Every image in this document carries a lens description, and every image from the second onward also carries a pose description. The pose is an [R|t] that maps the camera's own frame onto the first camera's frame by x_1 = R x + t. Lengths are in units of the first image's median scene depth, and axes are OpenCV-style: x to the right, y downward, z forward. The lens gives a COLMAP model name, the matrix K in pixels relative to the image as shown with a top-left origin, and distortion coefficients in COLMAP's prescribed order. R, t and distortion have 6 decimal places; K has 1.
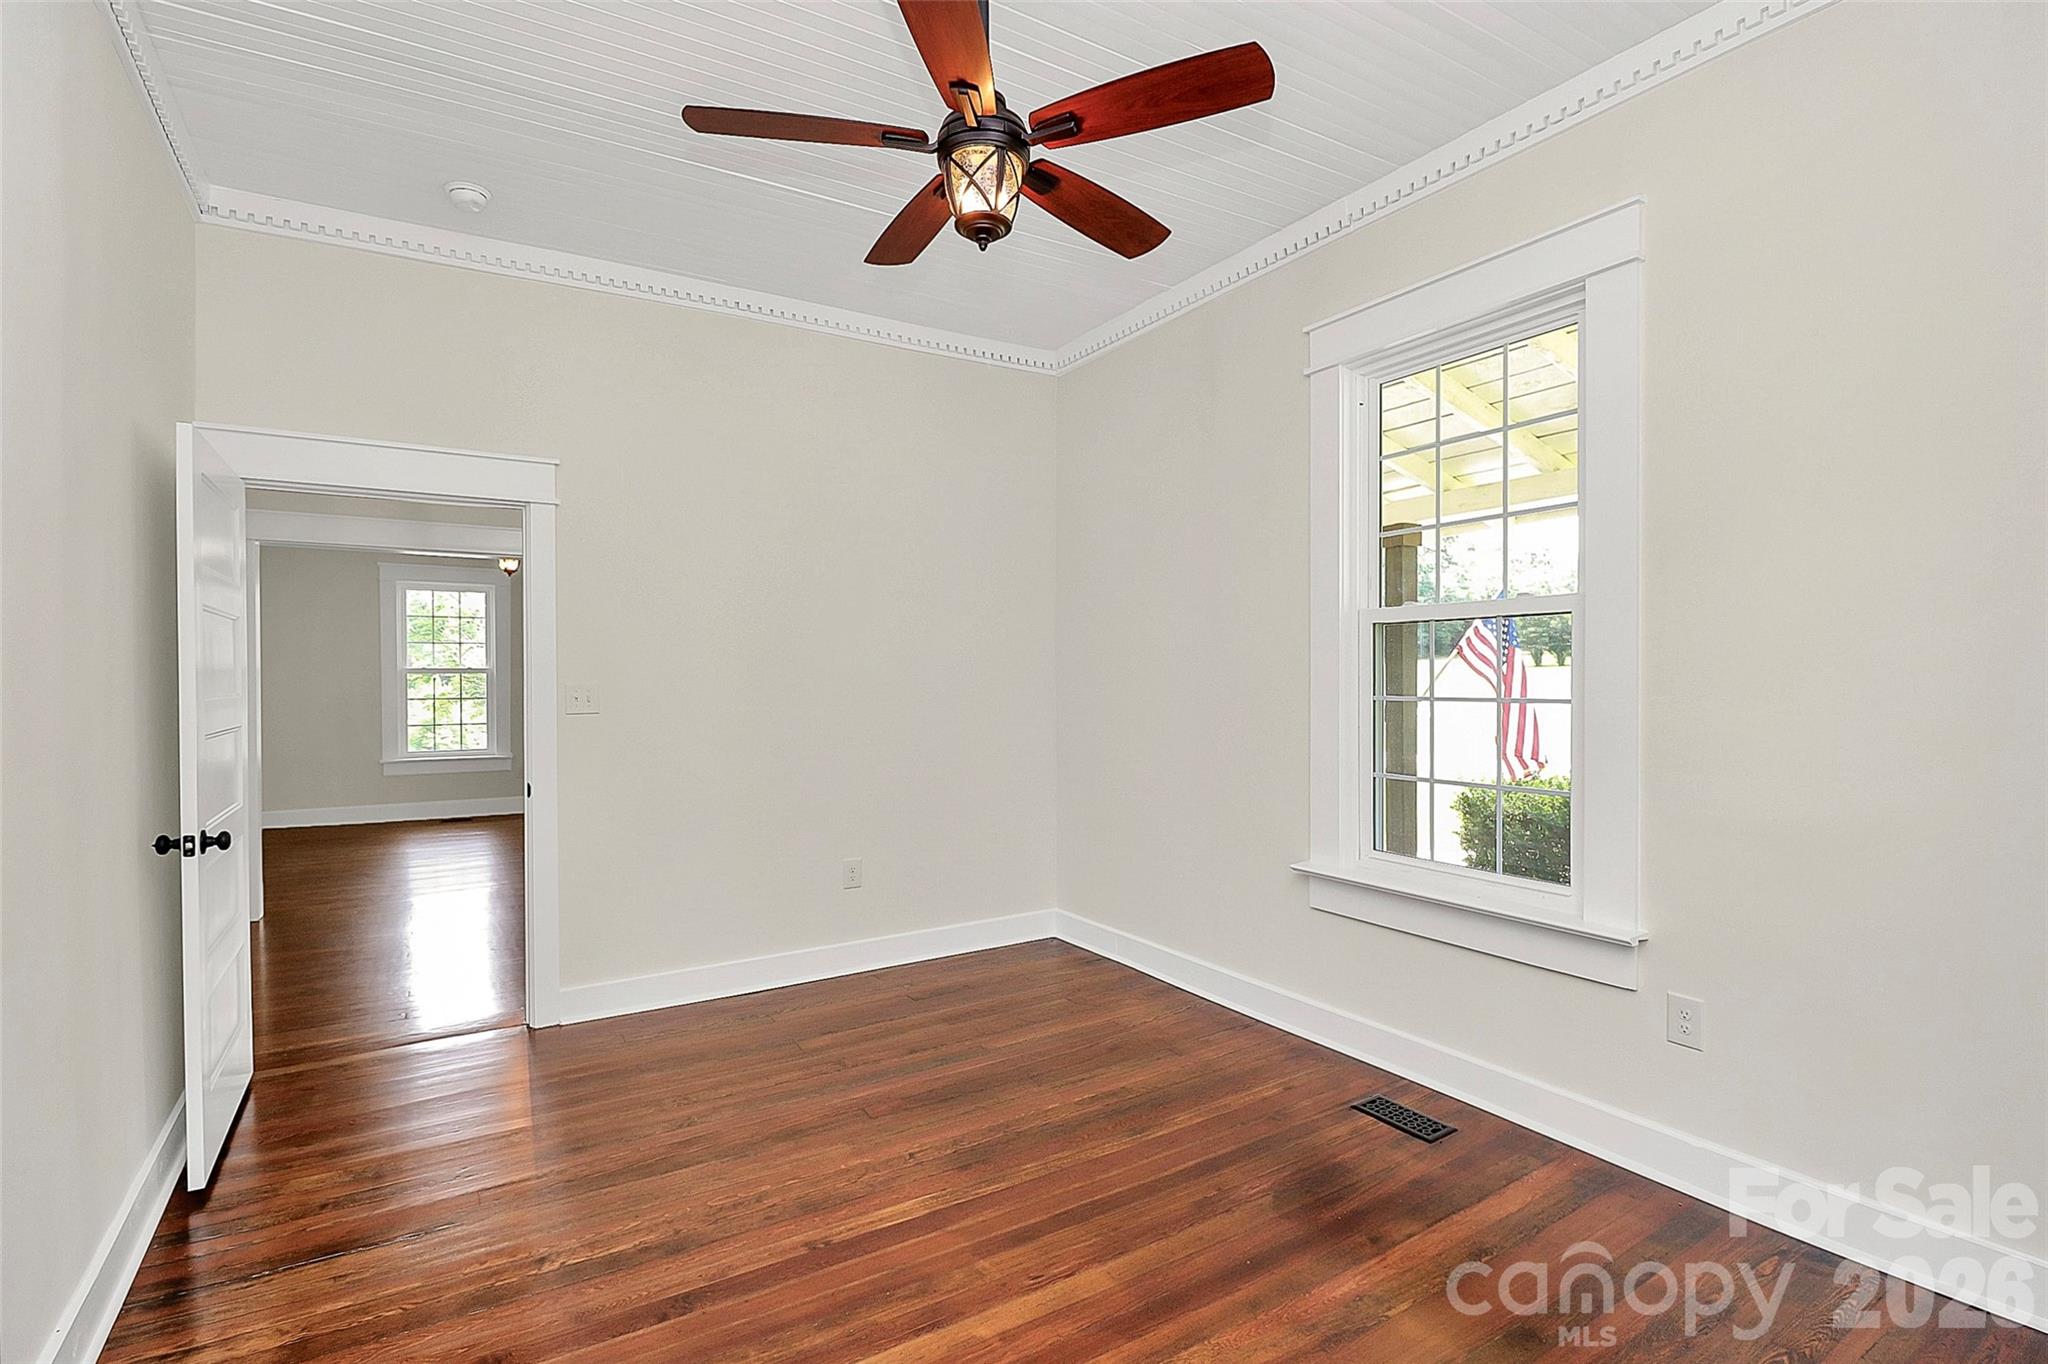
lens RADIAL K [[972.3, 0, 1025.5], [0, 972.3, 678.5], [0, 0, 1]] dist [-0.011426, -0.000683]
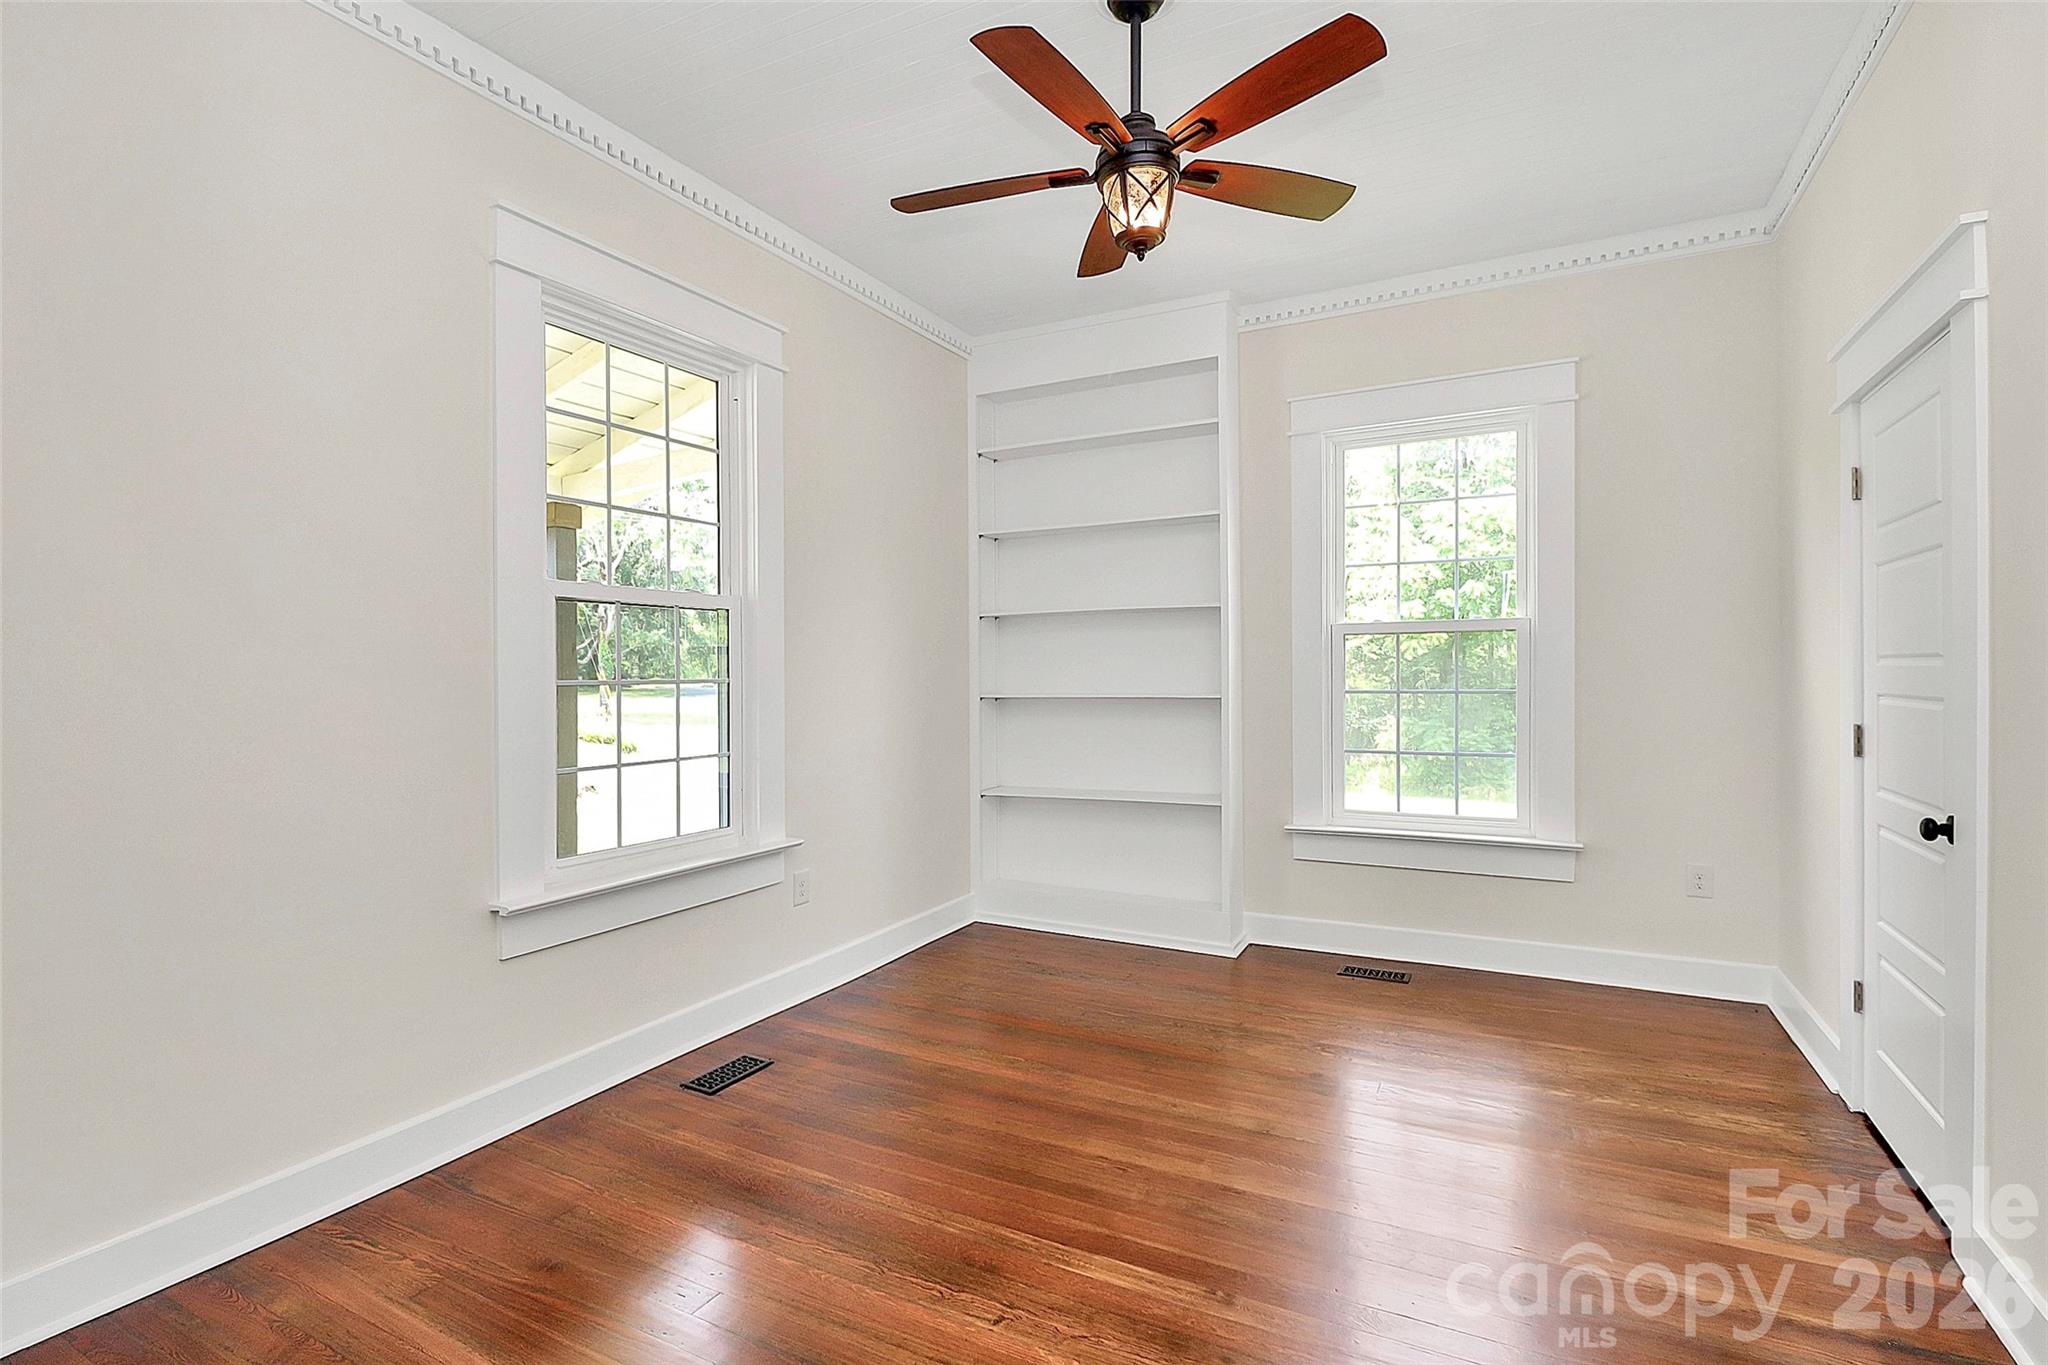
lens RADIAL K [[972.3, 0, 1025.5], [0, 972.3, 679.0], [0, 0, 1]] dist [-0.011426, -0.000683]
pose [[-0.510414, -0.002071, 0.859926, -0.792189], [0.011059, 0.999899, 0.008973, 0.017311], [-0.859858, 0.014090, -0.510339, 1.439158]]
